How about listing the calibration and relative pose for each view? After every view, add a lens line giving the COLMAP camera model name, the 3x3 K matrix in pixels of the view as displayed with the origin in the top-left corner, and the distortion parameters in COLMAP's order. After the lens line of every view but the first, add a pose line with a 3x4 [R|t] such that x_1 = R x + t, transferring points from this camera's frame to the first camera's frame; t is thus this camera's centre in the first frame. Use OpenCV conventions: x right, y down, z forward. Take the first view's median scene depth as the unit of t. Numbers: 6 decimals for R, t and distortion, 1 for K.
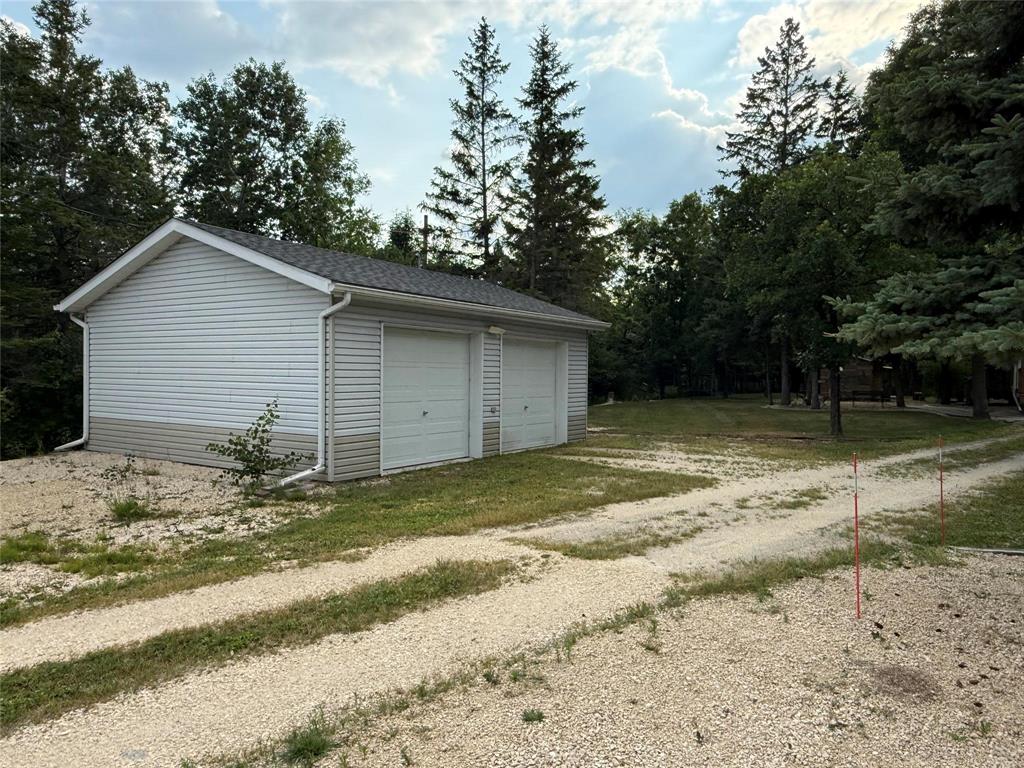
lens RADIAL K [[720.8, 0, 509.7], [0, 720.8, 380.7], [0, 0, 1]] dist [0.001393, 0.002804]
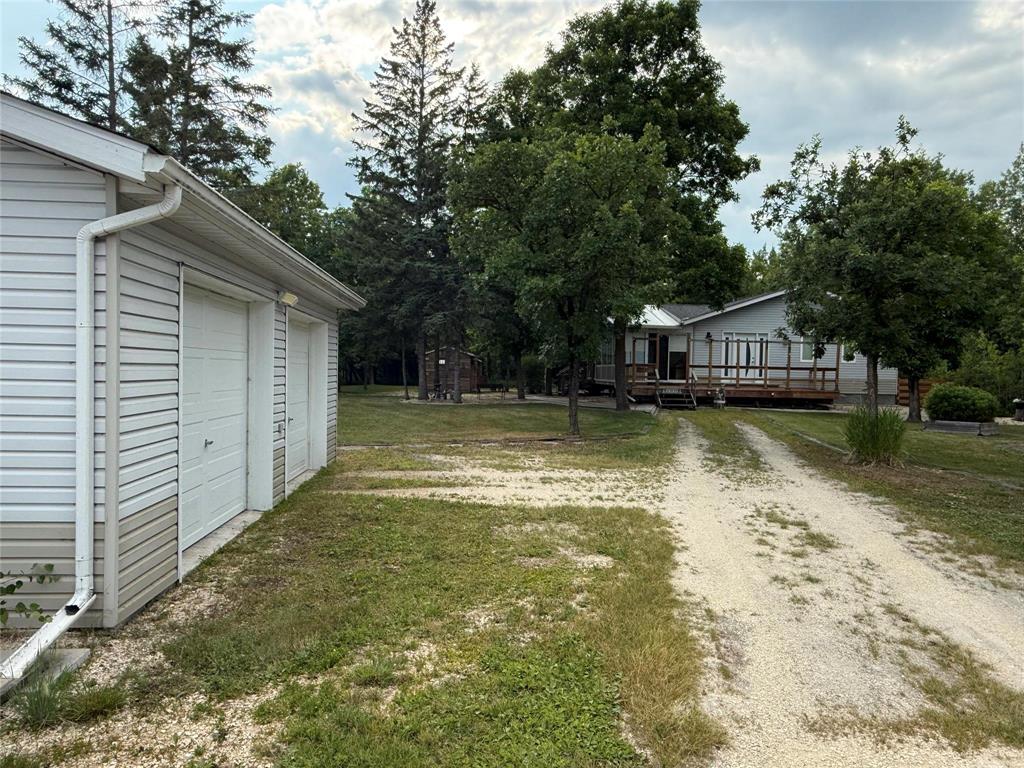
lens RADIAL K [[720.8, 0, 515.5], [0, 720.8, 384.2], [0, 0, 1]] dist [0.001393, 0.002804]
pose [[0.800698, -0.006809, 0.599030, -0.095914], [-0.004676, 0.999834, 0.017615, -0.003628], [-0.599050, -0.016905, 0.800533, 0.158646]]
